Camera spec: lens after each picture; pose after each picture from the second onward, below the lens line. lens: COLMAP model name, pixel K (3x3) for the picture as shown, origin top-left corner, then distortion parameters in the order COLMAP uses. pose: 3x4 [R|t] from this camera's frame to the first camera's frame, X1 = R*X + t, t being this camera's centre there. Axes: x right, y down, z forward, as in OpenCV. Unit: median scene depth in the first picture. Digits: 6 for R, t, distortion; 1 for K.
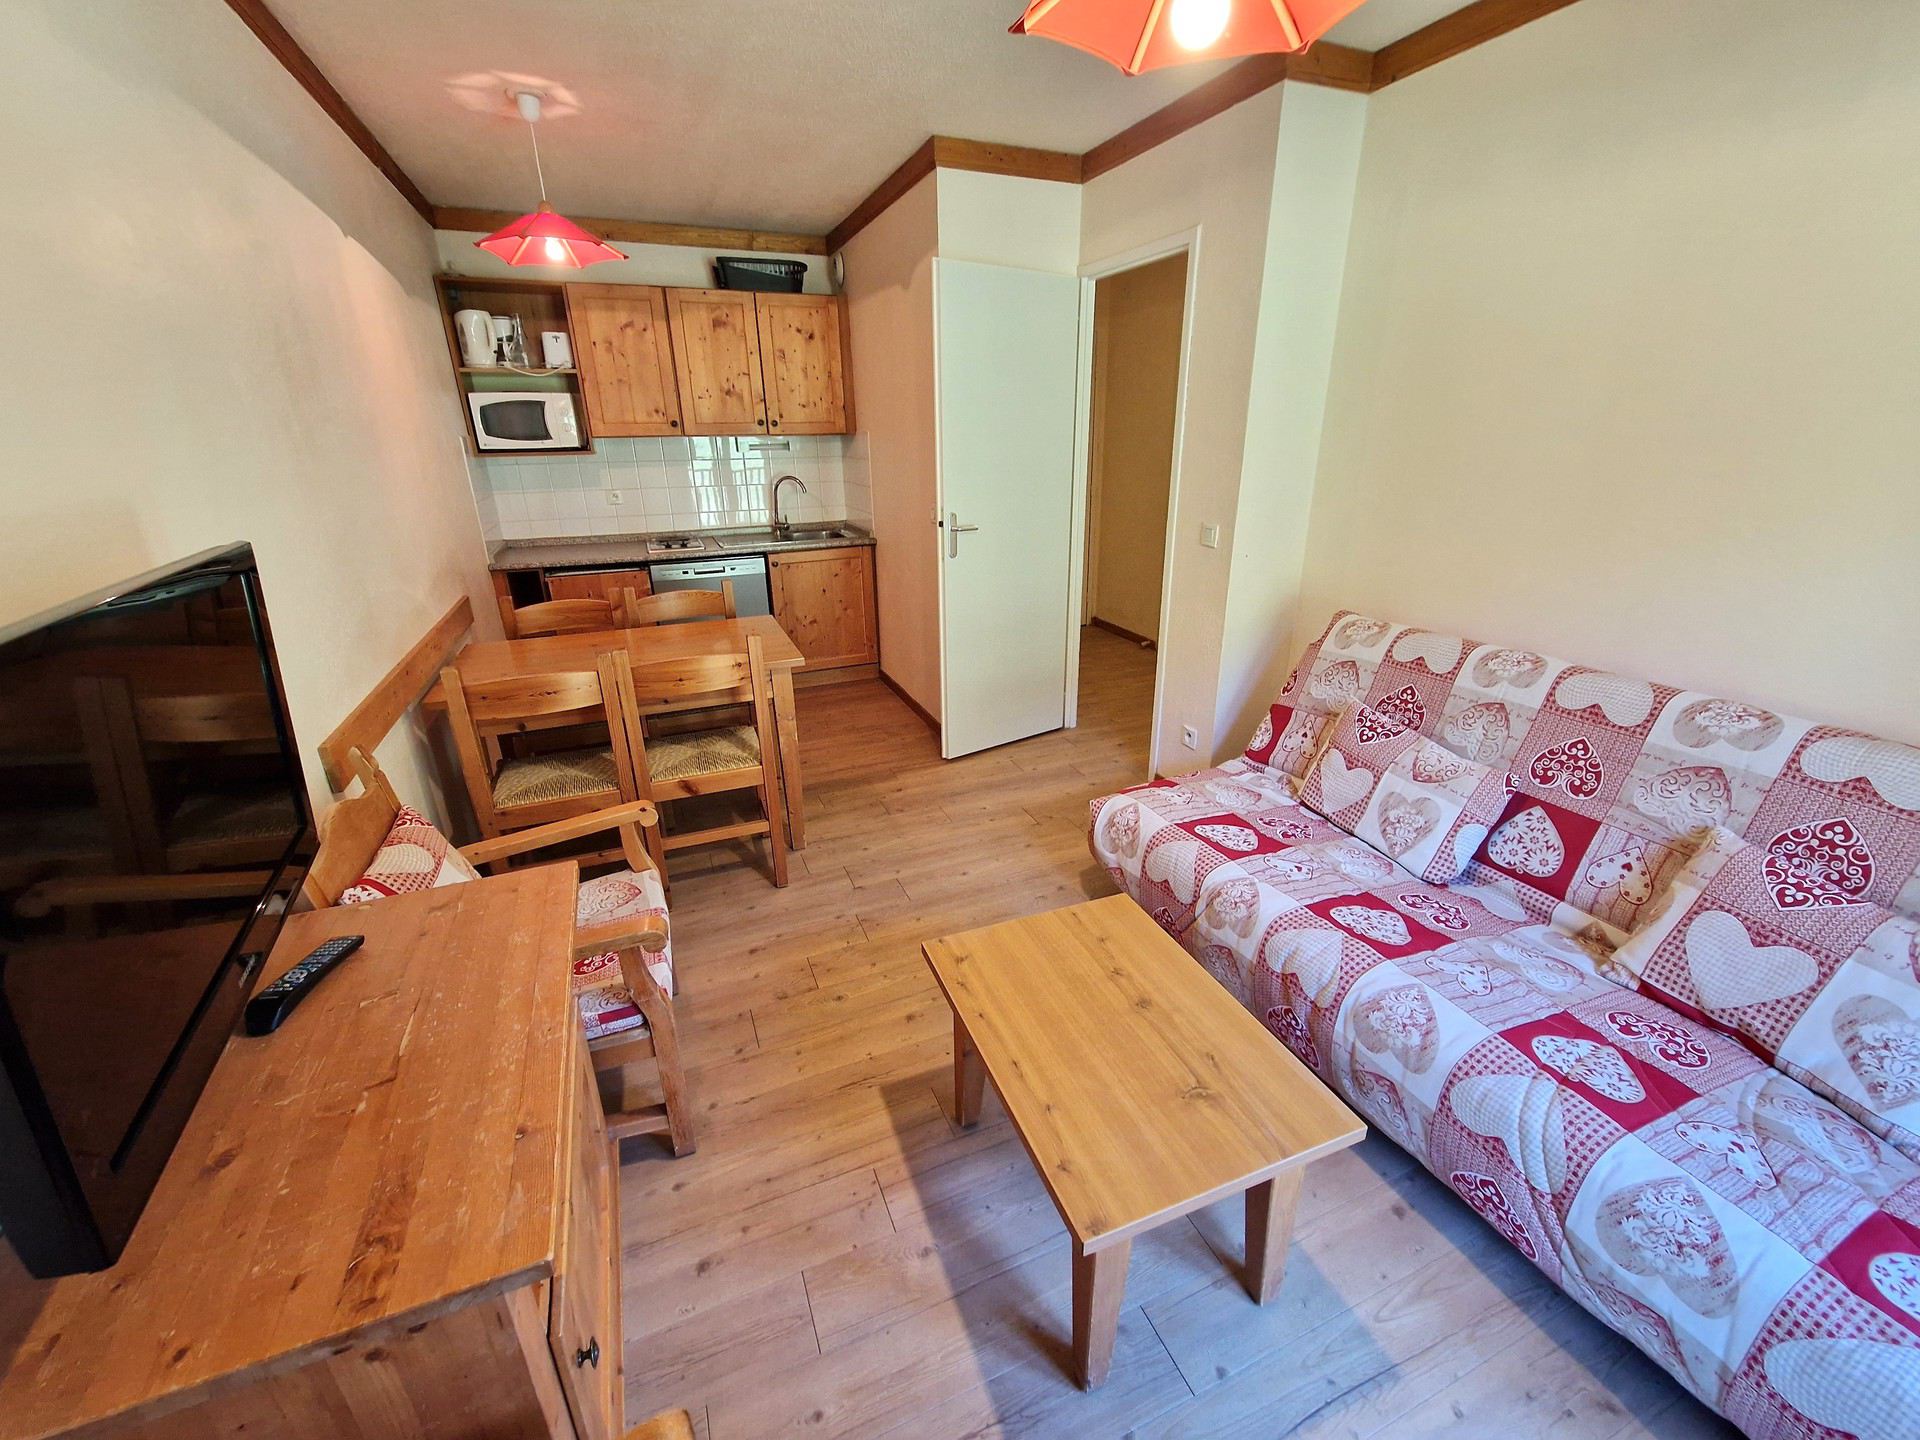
lens RADIAL K [[775.1, 0, 960.0], [0, 775.1, 720.0], [0, 0, 1]] dist [-0.001030, -0.000281]
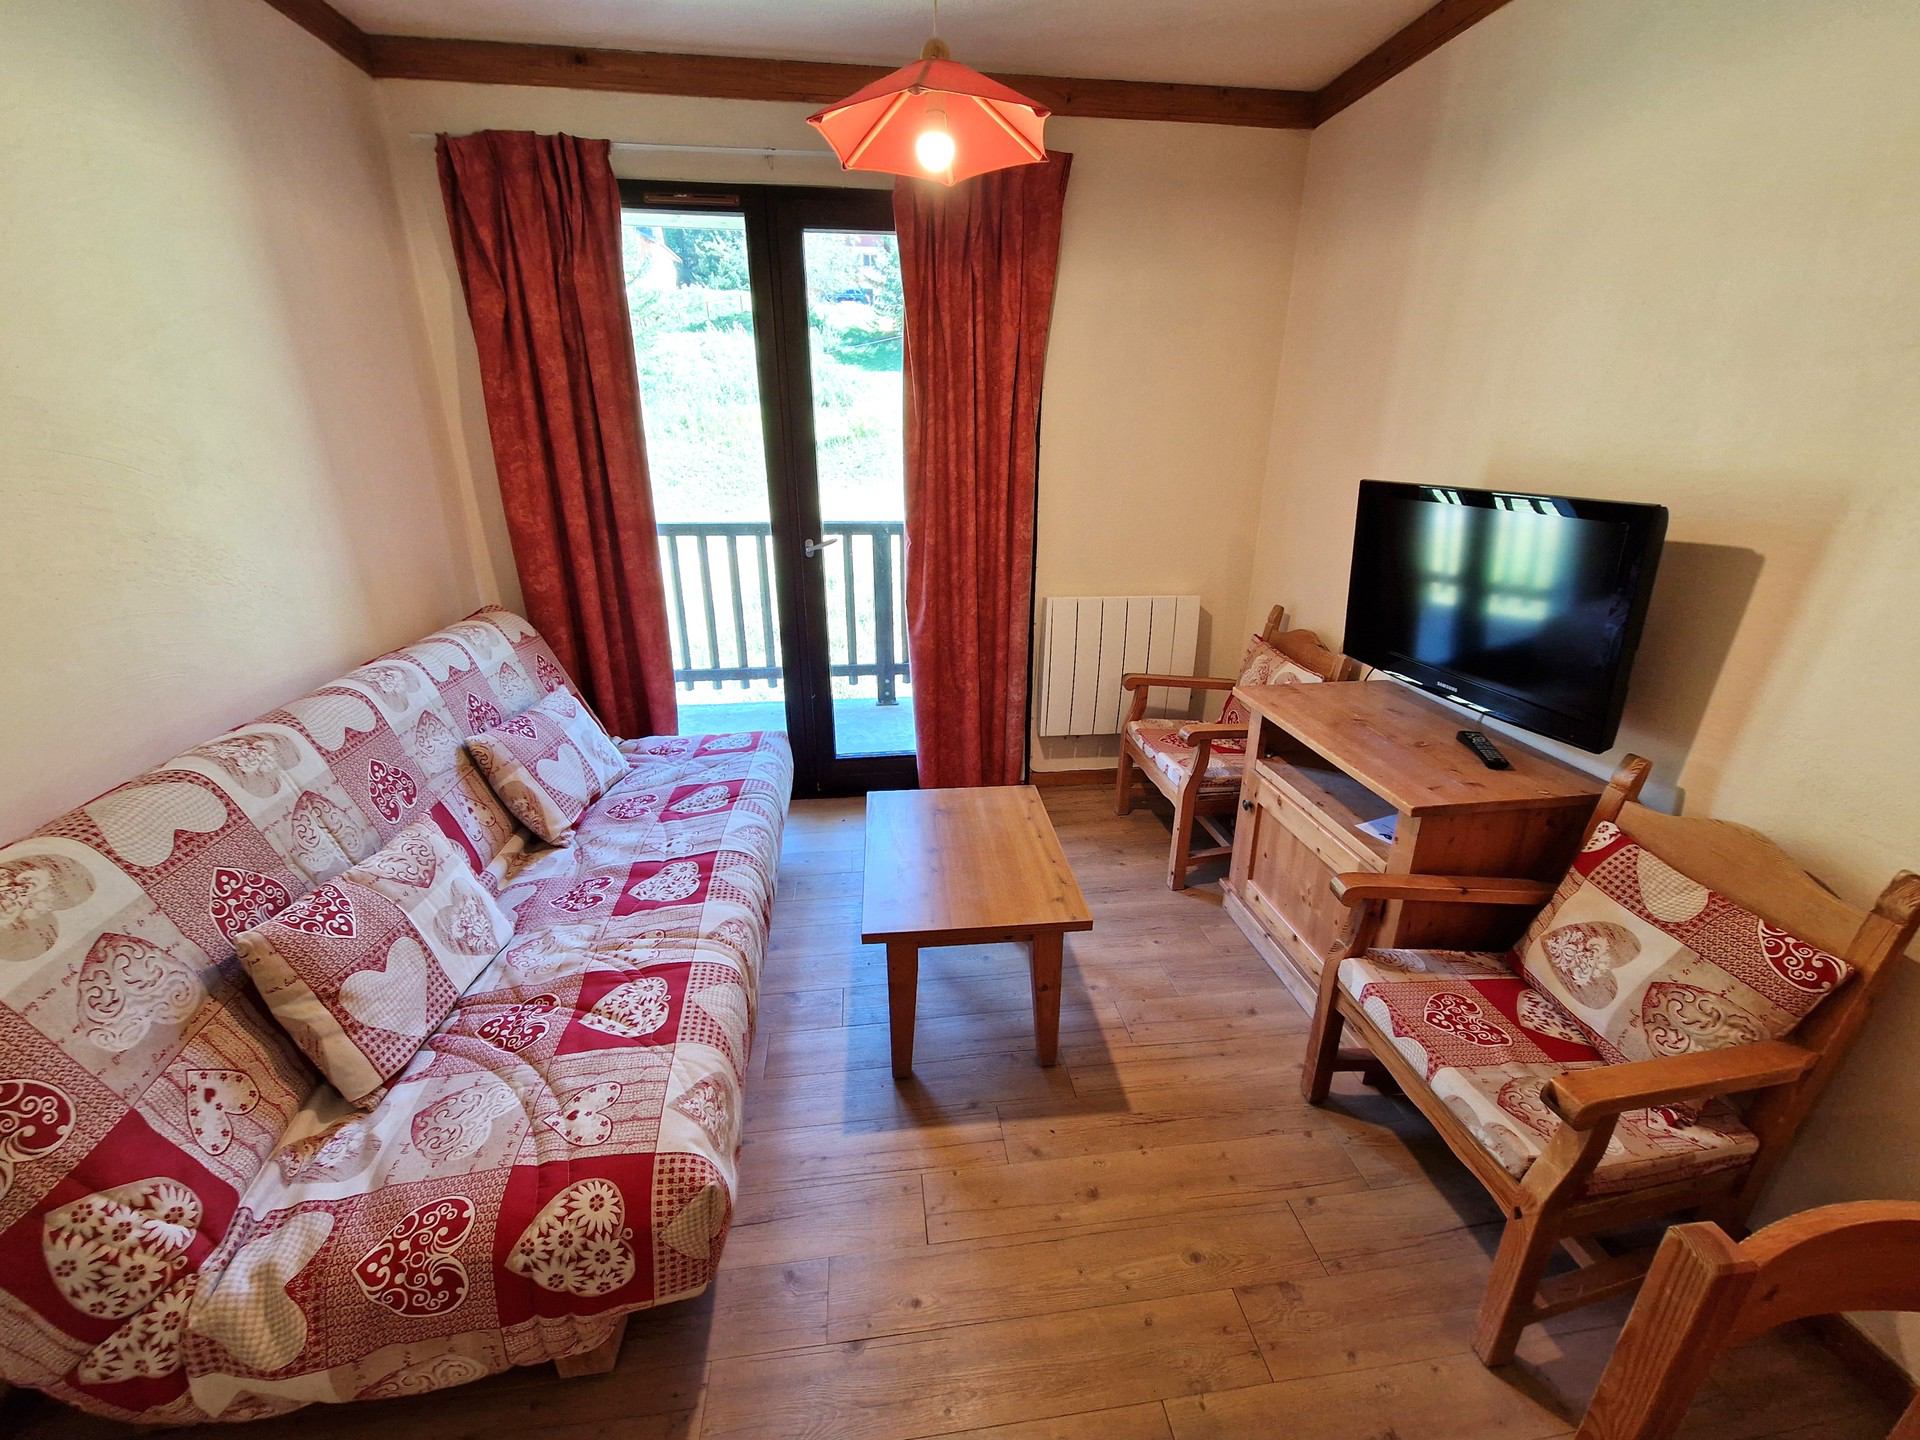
lens RADIAL K [[775.1, 0, 960.0], [0, 775.1, 720.0], [0, 0, 1]] dist [-0.001030, -0.000281]
pose [[-0.963425, -0.086389, 0.253673, -0.092340], [0.101768, 0.757752, 0.644558, -0.475145], [-0.247904, 0.646799, -0.721246, 1.290881]]
